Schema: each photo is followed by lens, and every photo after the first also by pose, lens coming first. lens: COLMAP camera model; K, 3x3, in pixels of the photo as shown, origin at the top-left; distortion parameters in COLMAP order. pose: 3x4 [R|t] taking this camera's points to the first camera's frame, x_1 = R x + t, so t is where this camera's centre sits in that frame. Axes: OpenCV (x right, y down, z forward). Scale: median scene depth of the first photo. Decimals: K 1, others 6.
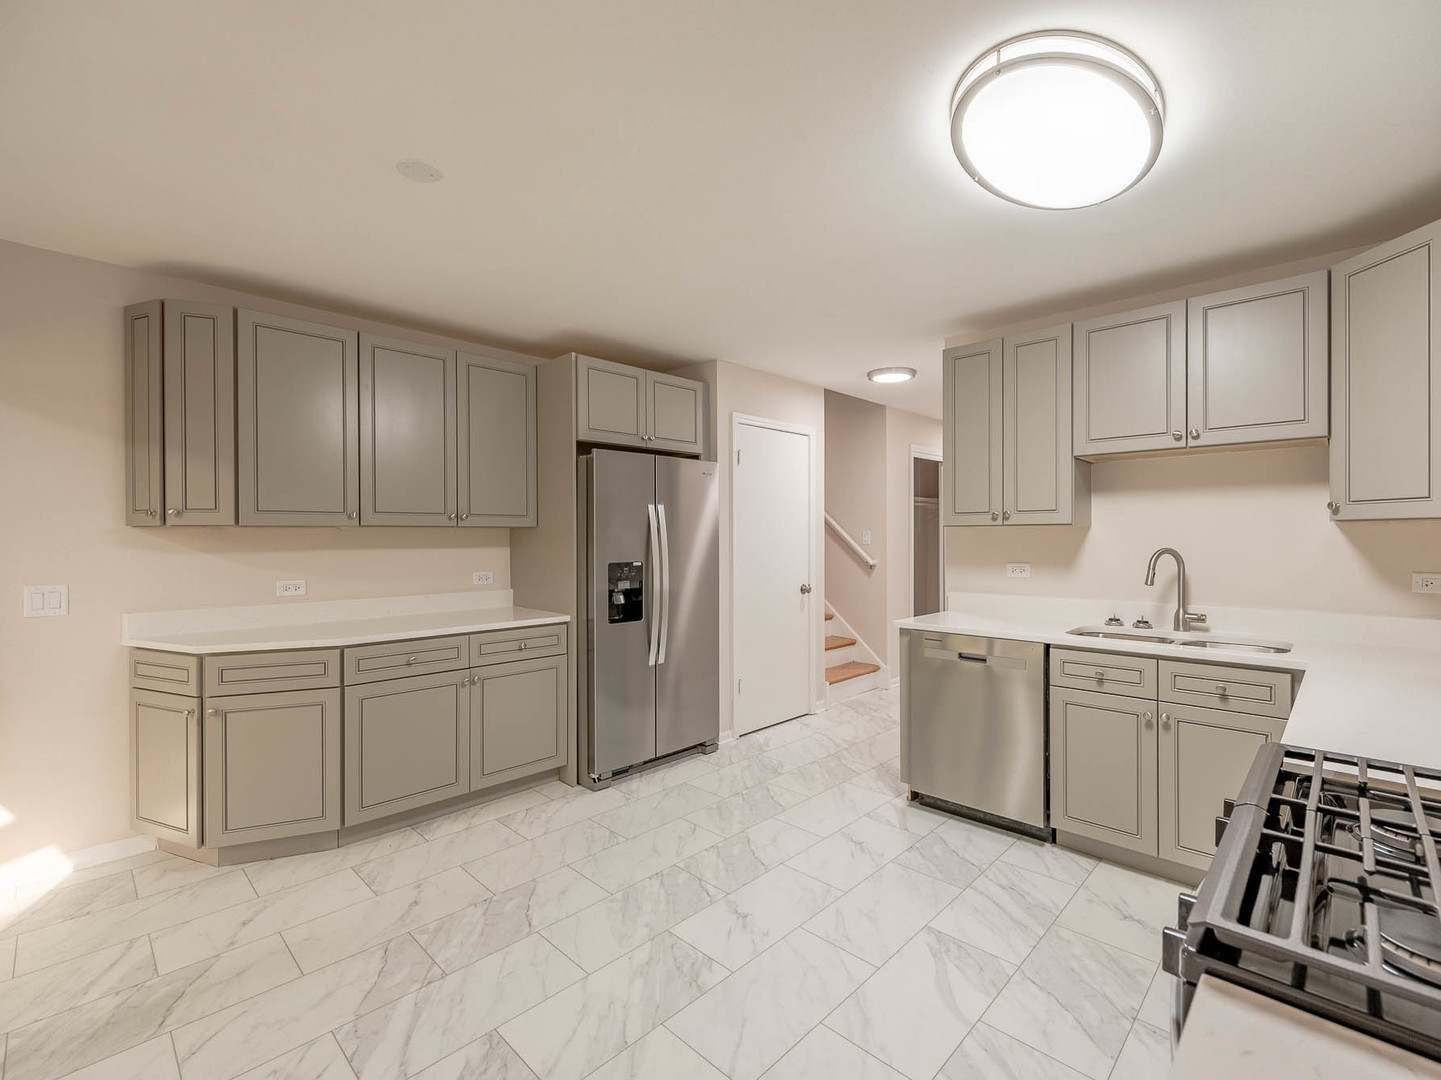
lens RADIAL K [[656.9, 0, 714.9], [0, 656.9, 535.8], [0, 0, 1]] dist [0.004069, -0.000279]
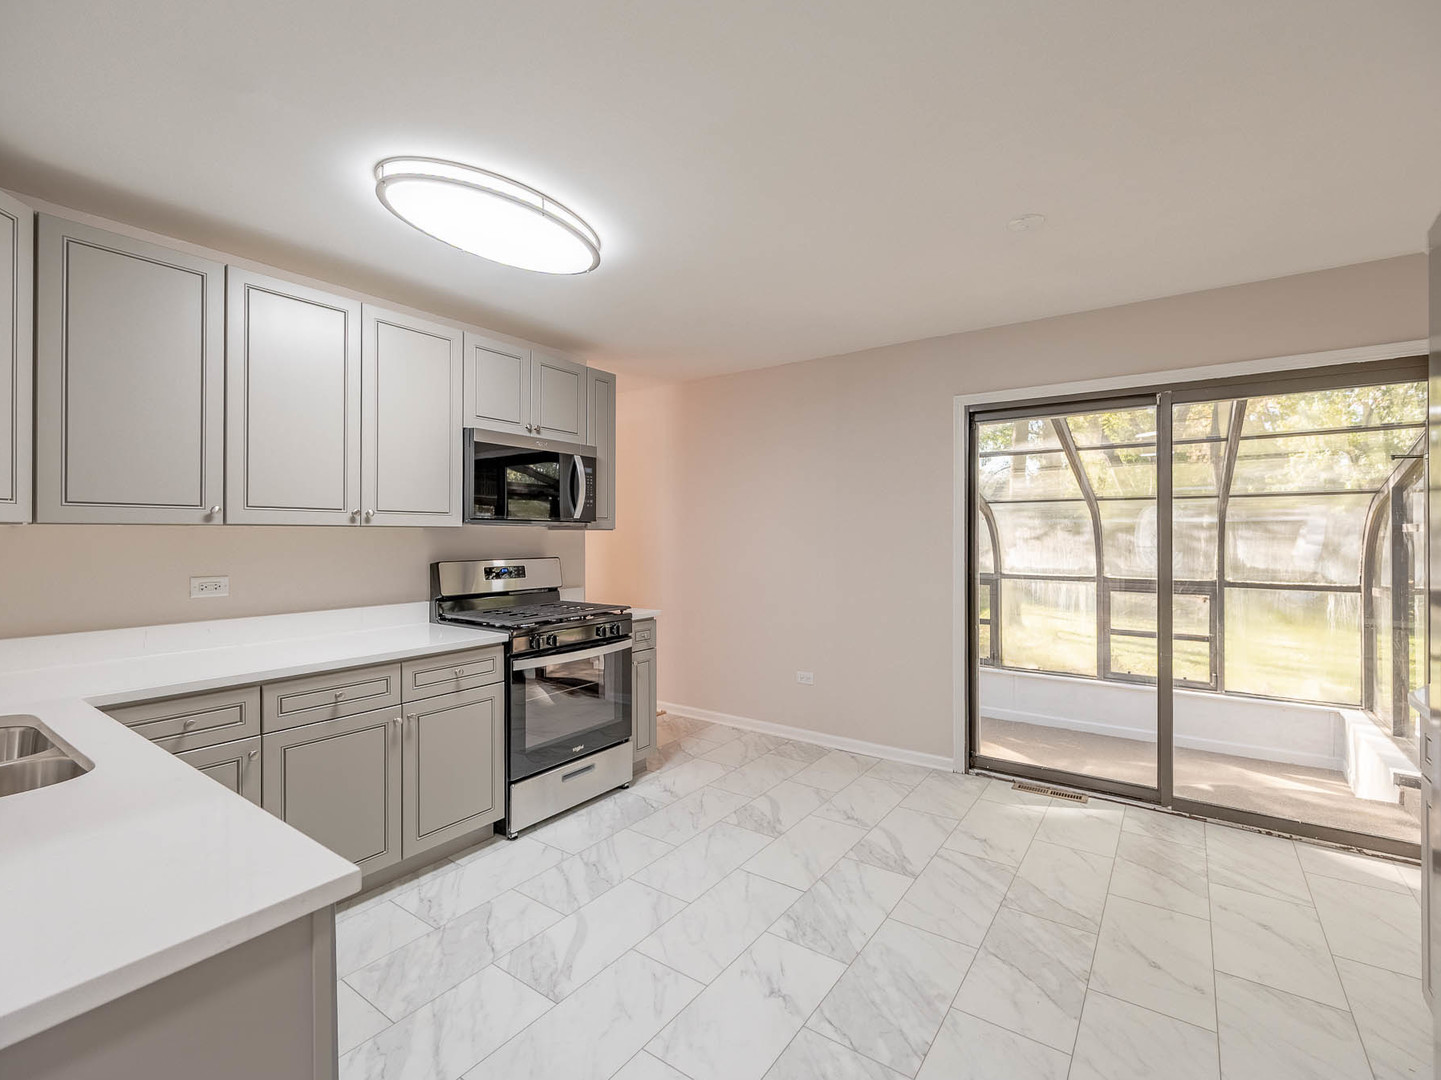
lens RADIAL K [[656.9, 0, 717.9], [0, 656.9, 533.3], [0, 0, 1]] dist [0.004069, -0.000279]
pose [[-0.987589, 0.004588, -0.156995, 0.251461], [0.003655, 0.999974, 0.006230, -0.009260], [0.157020, 0.005579, -0.987580, 1.885453]]
